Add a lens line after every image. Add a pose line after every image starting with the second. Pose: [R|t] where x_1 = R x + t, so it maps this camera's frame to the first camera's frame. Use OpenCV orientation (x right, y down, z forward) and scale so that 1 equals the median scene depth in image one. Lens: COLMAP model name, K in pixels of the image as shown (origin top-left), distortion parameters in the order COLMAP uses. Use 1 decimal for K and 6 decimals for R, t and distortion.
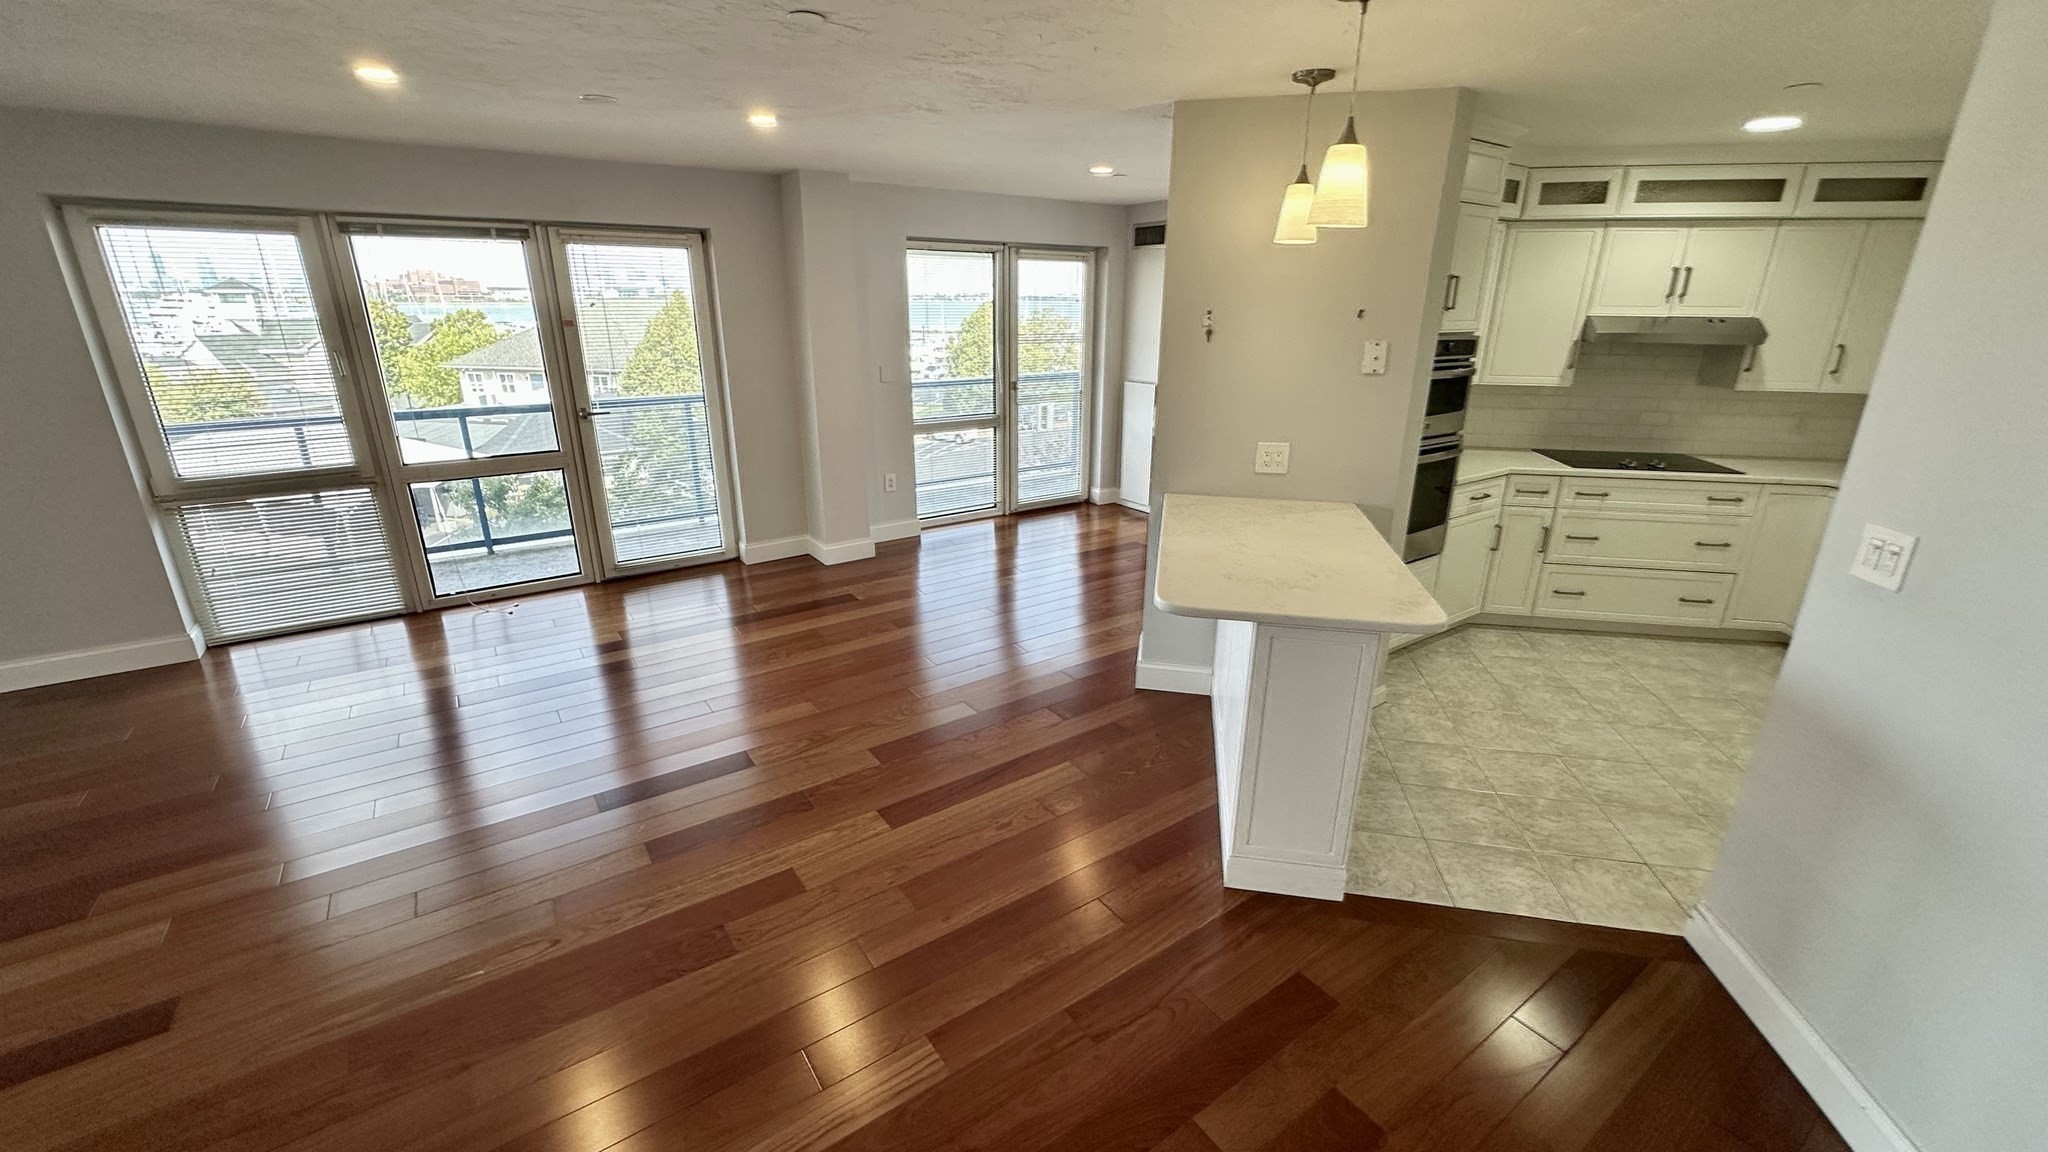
lens RADIAL K [[821.4, 0, 1025.9], [0, 821.4, 574.3], [0, 0, 1]] dist [-0.001654, 0.000592]
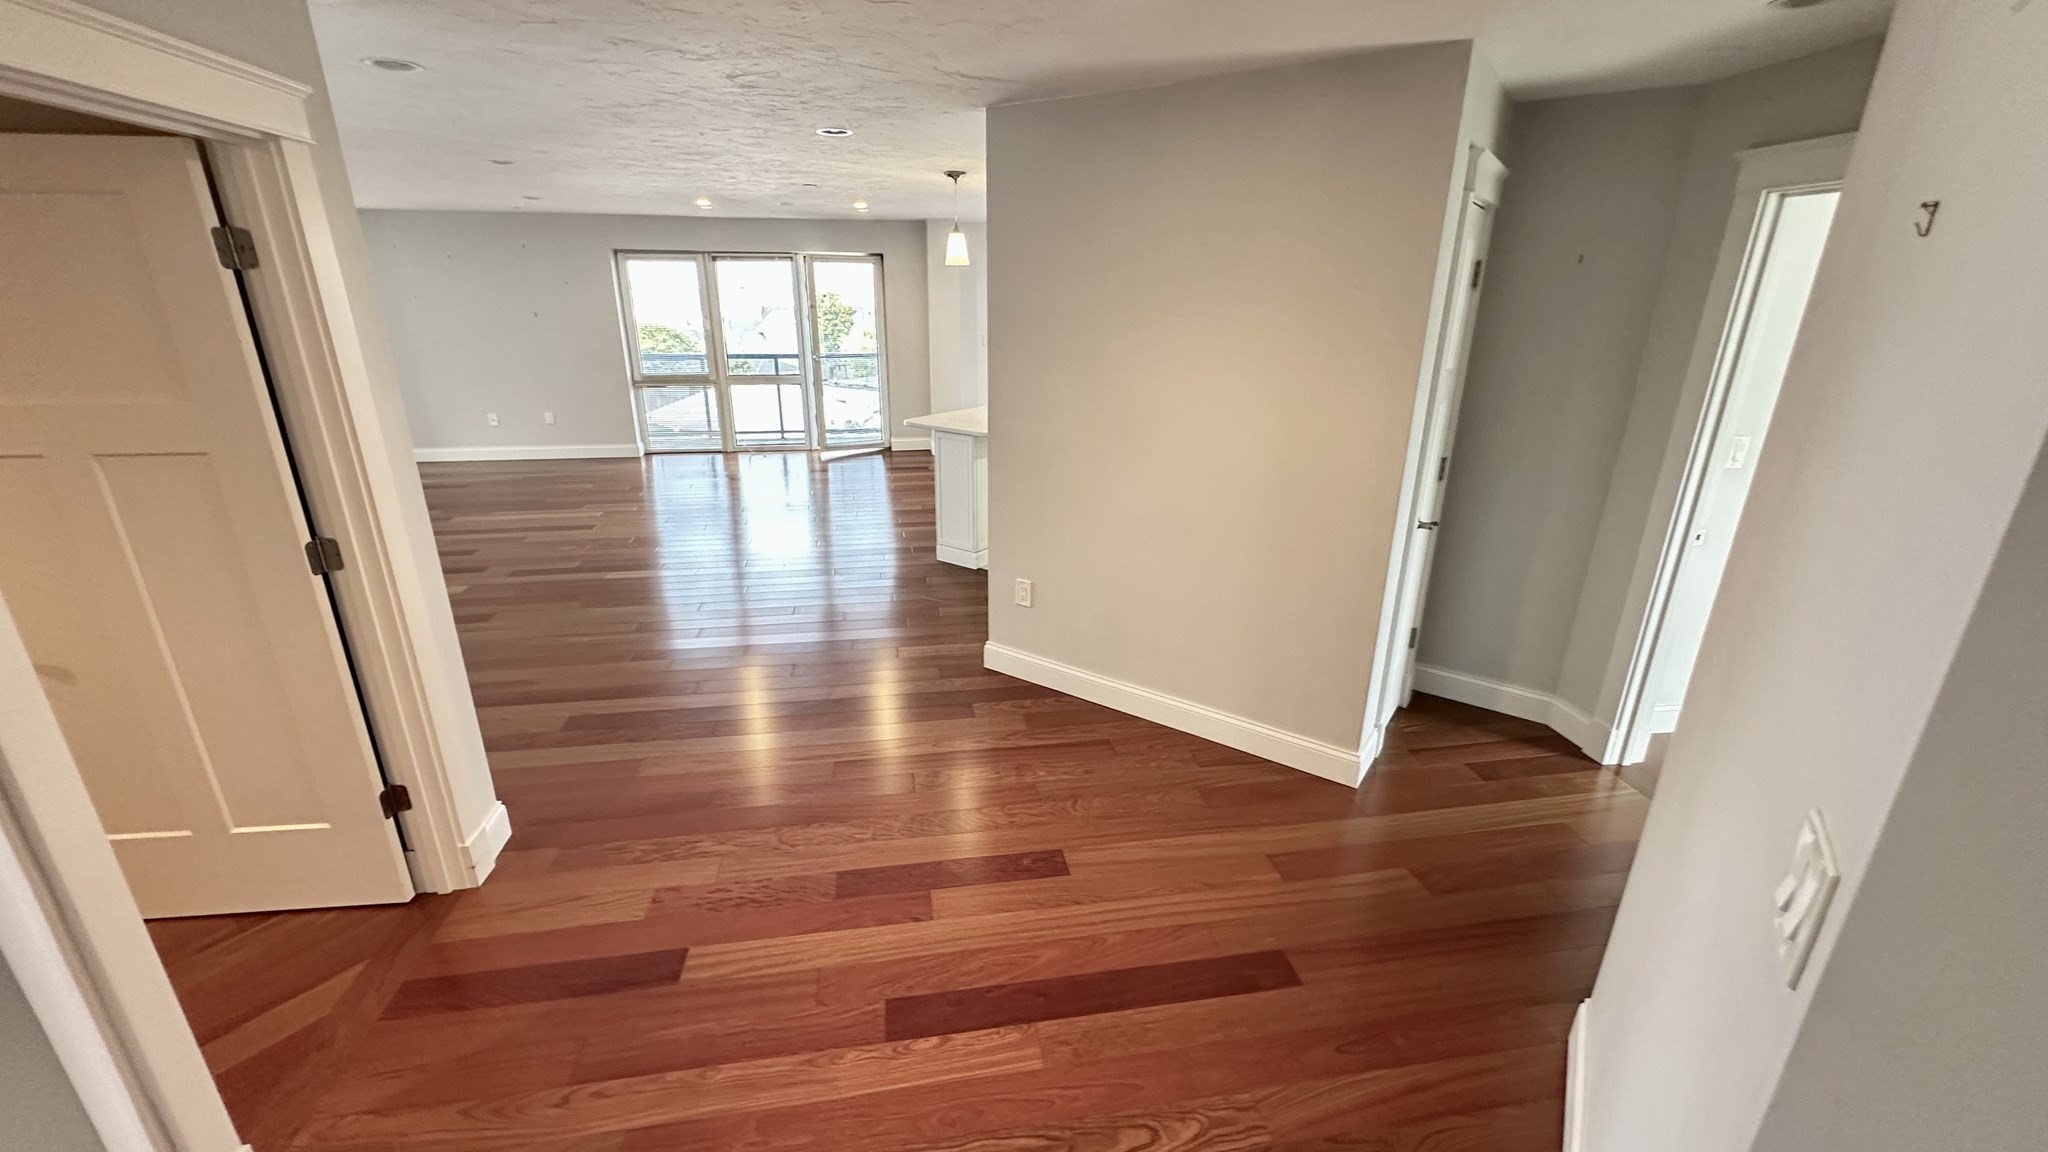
lens RADIAL K [[821.4, 0, 1028.6], [0, 821.4, 579.2], [0, 0, 1]] dist [-0.001654, 0.000592]
pose [[0.904031, 0.143073, -0.402813, 0.821108], [-0.138234, 0.989541, 0.041232, 0.183399], [0.404499, 0.018408, 0.914353, -0.555612]]
